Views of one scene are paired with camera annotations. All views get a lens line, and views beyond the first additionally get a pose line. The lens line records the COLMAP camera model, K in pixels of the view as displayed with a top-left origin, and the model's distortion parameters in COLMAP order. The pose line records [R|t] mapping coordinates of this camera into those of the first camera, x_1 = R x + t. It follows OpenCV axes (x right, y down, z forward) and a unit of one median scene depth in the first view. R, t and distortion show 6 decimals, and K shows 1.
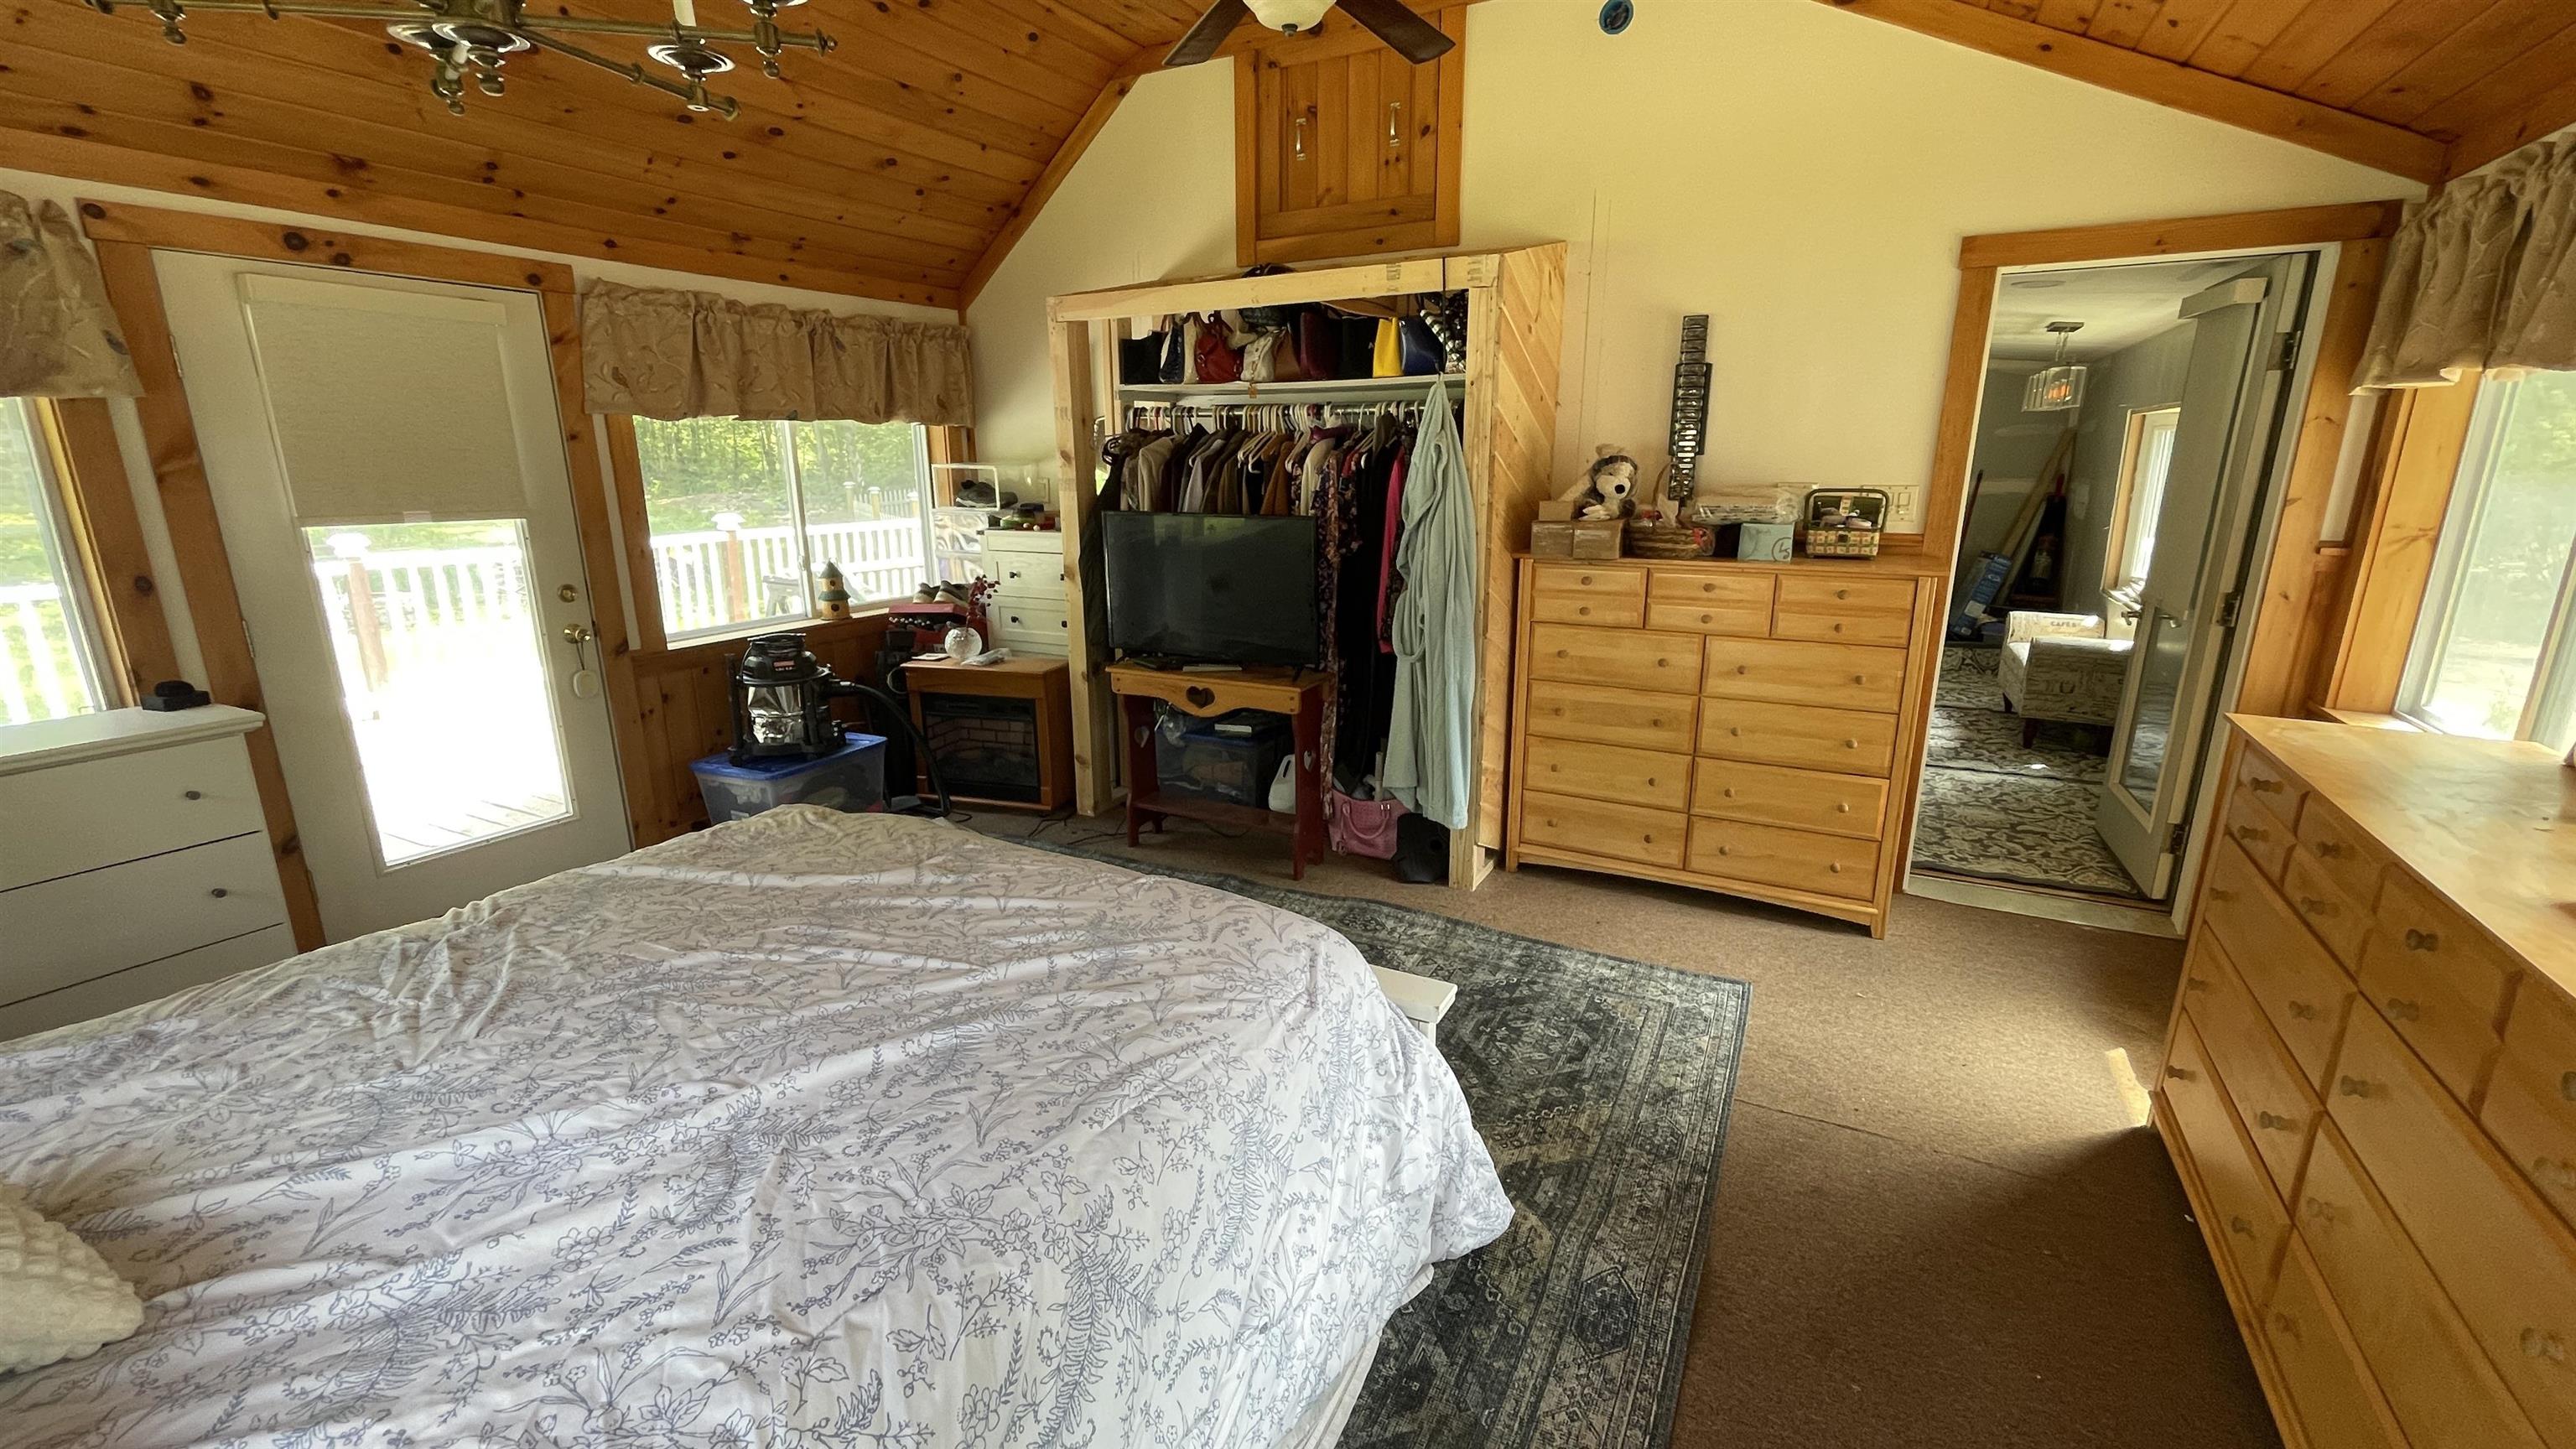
lens RADIAL K [[1051.0, 0, 1292.3], [0, 1051.0, 718.2], [0, 0, 1]] dist [-0.003849, 0.001934]
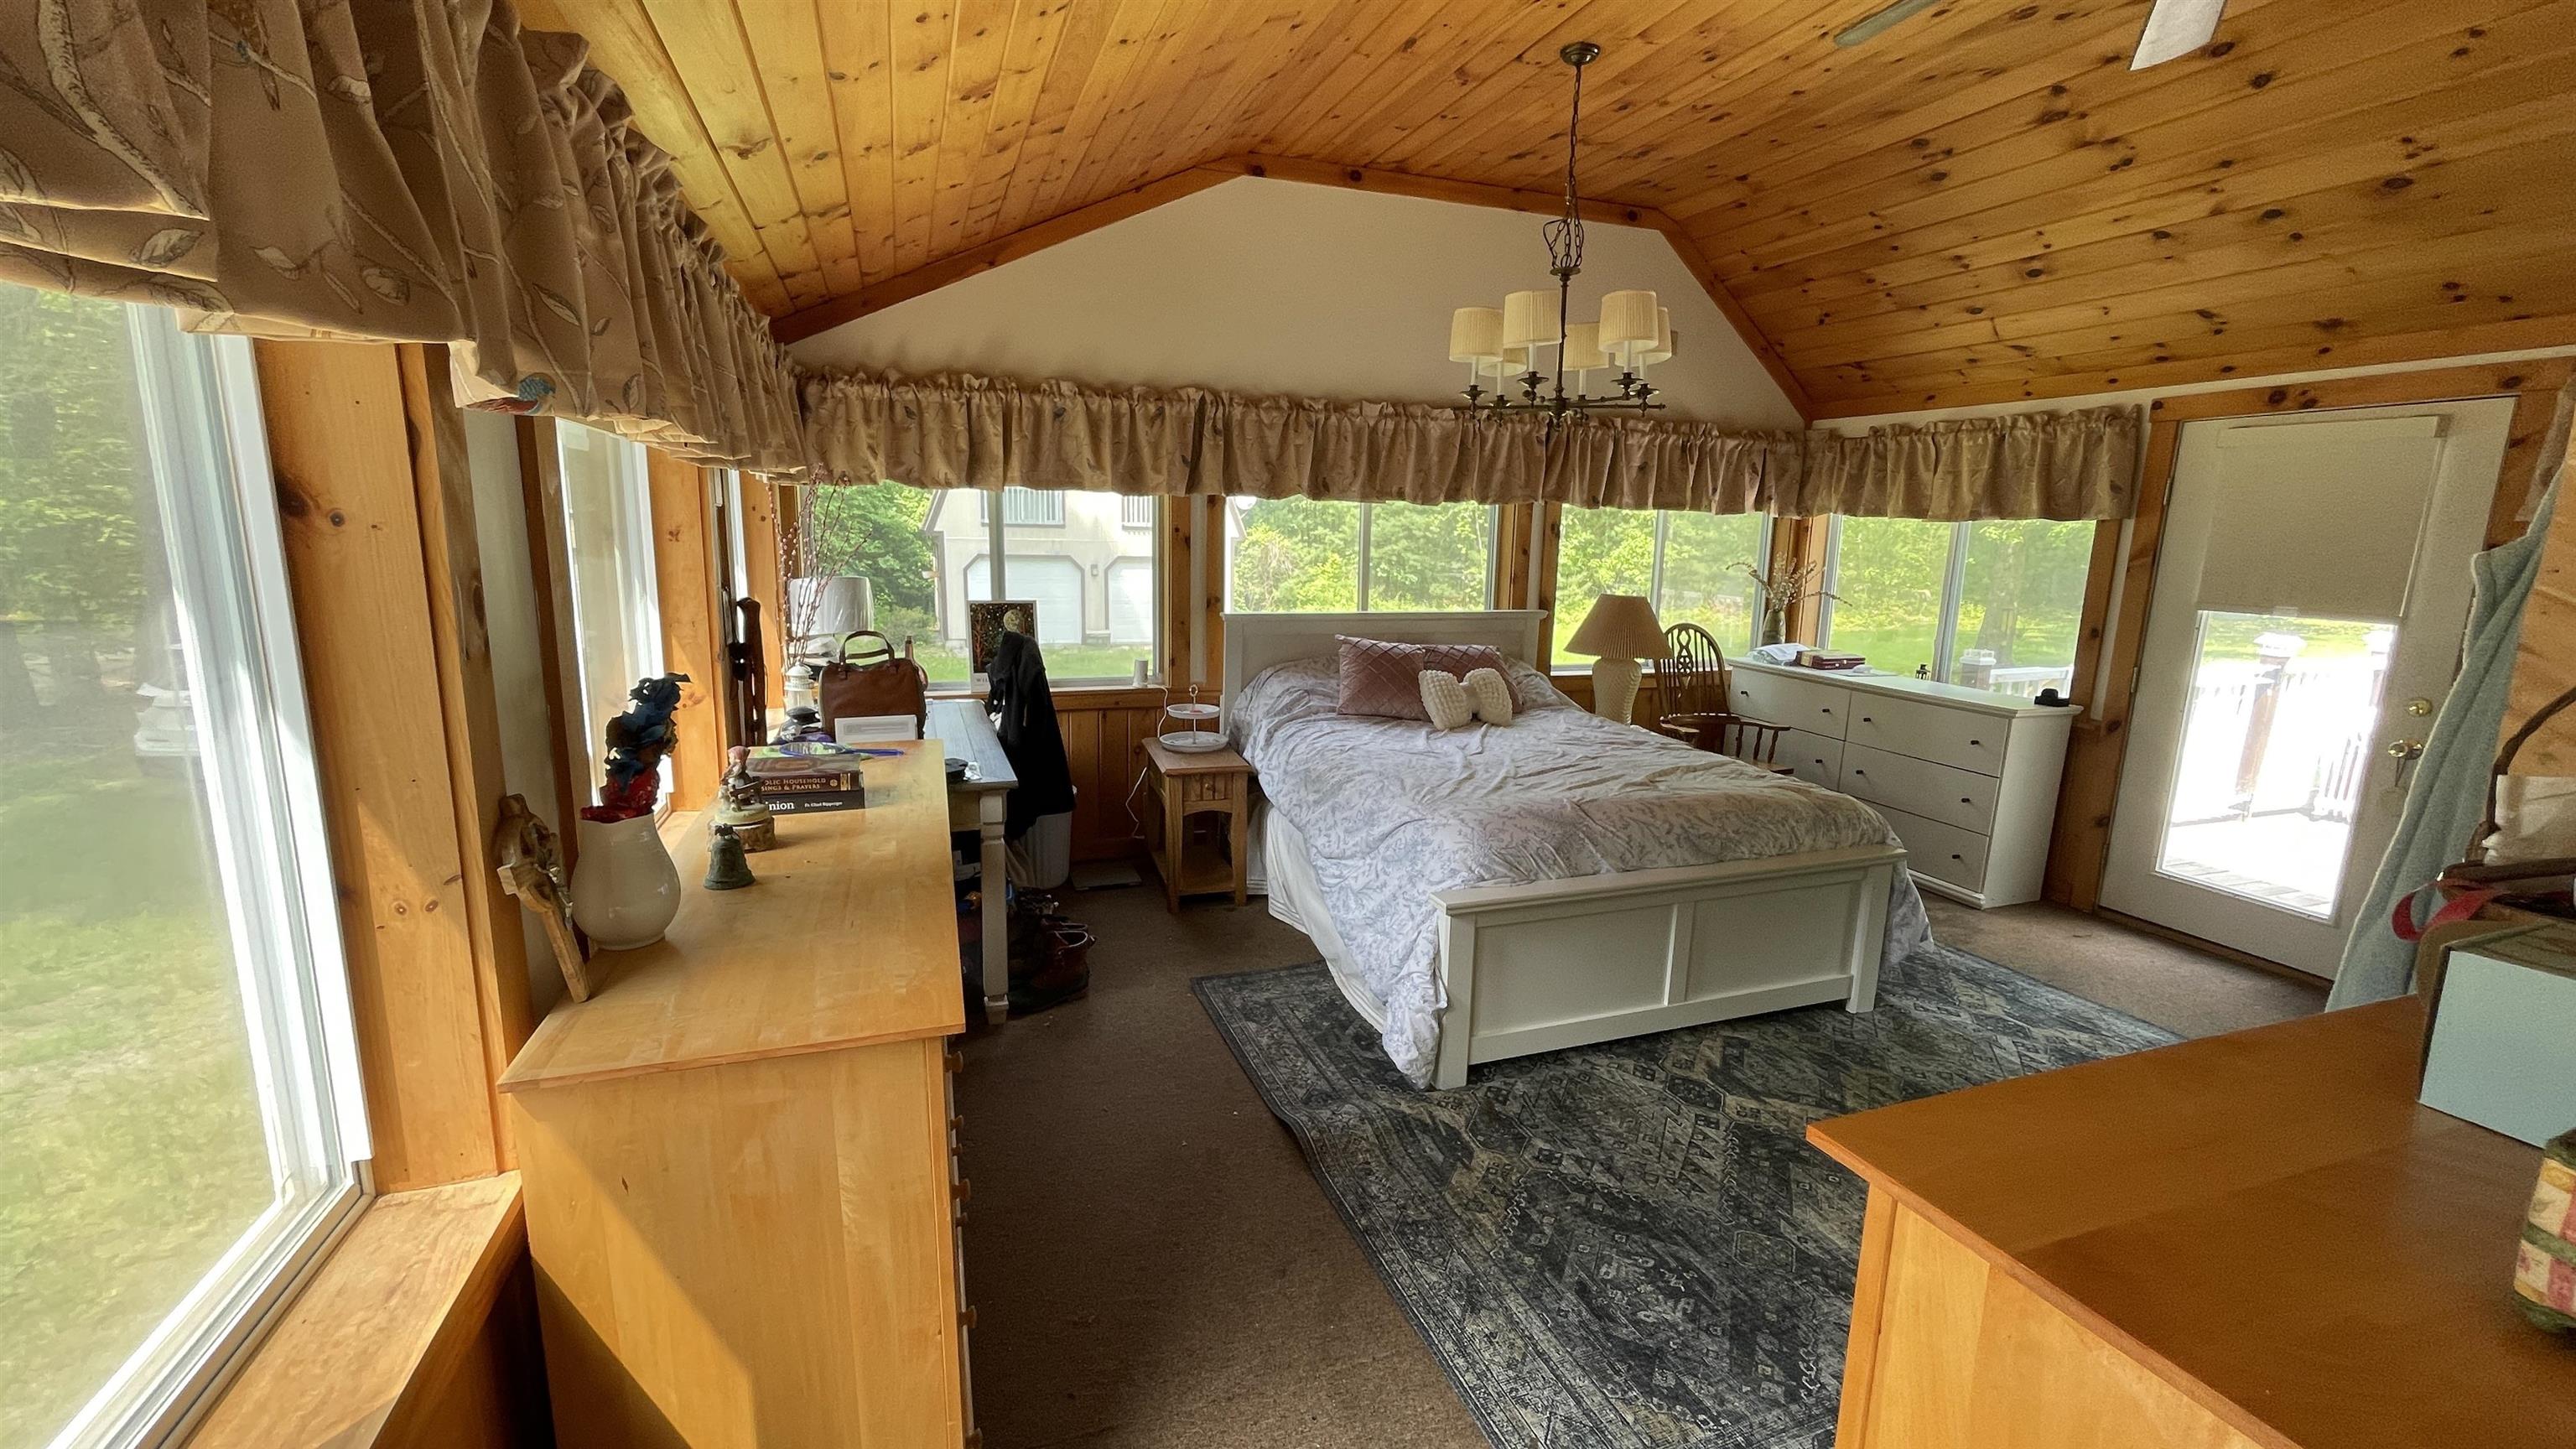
lens RADIAL K [[1051.0, 0, 1287.5], [0, 1051.0, 722.0], [0, 0, 1]] dist [-0.003849, 0.001934]
pose [[-0.666173, 0.123311, -0.735532, 0.744221], [-0.202862, 0.919090, 0.337817, -0.236786], [0.717677, 0.374256, -0.587258, 0.888135]]
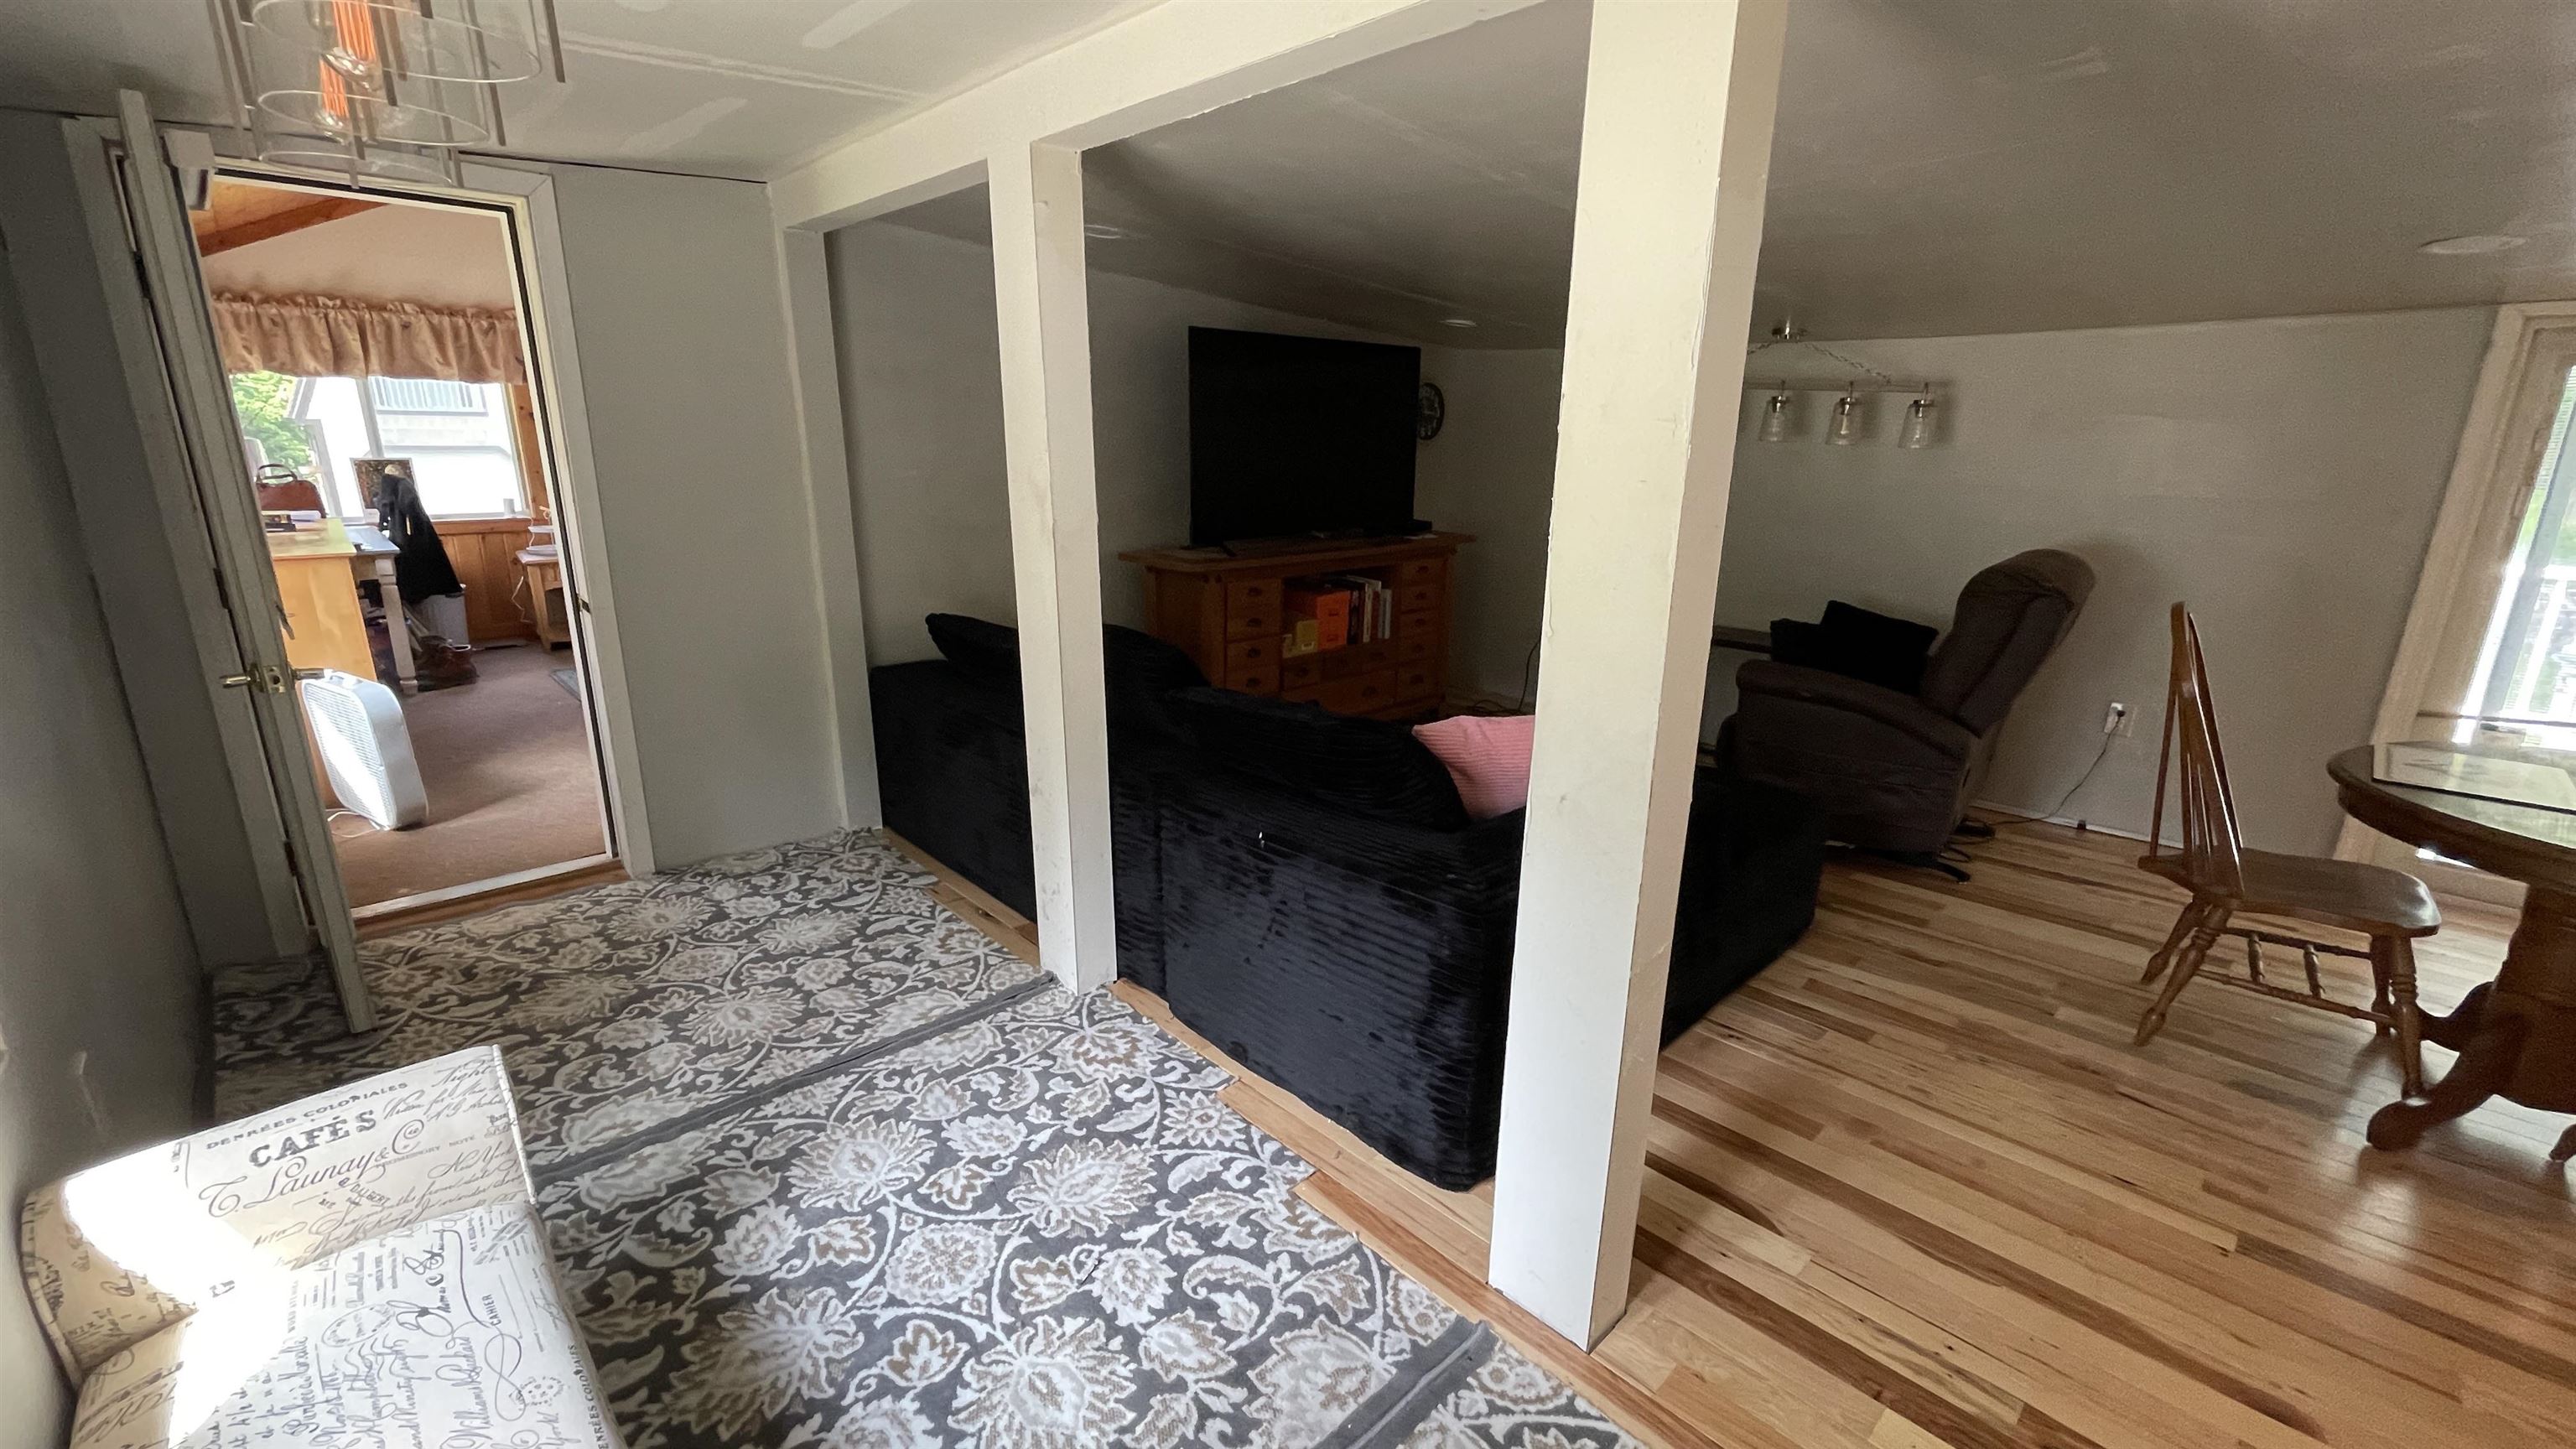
lens RADIAL K [[1051.0, 0, 1297.9], [0, 1051.0, 730.4], [0, 0, 1]] dist [-0.003849, 0.001934]
pose [[-0.307354, 0.257834, -0.915999, 1.351677], [-0.254690, 0.905187, 0.340249, -0.480608], [0.916879, 0.337873, -0.212545, 1.892973]]
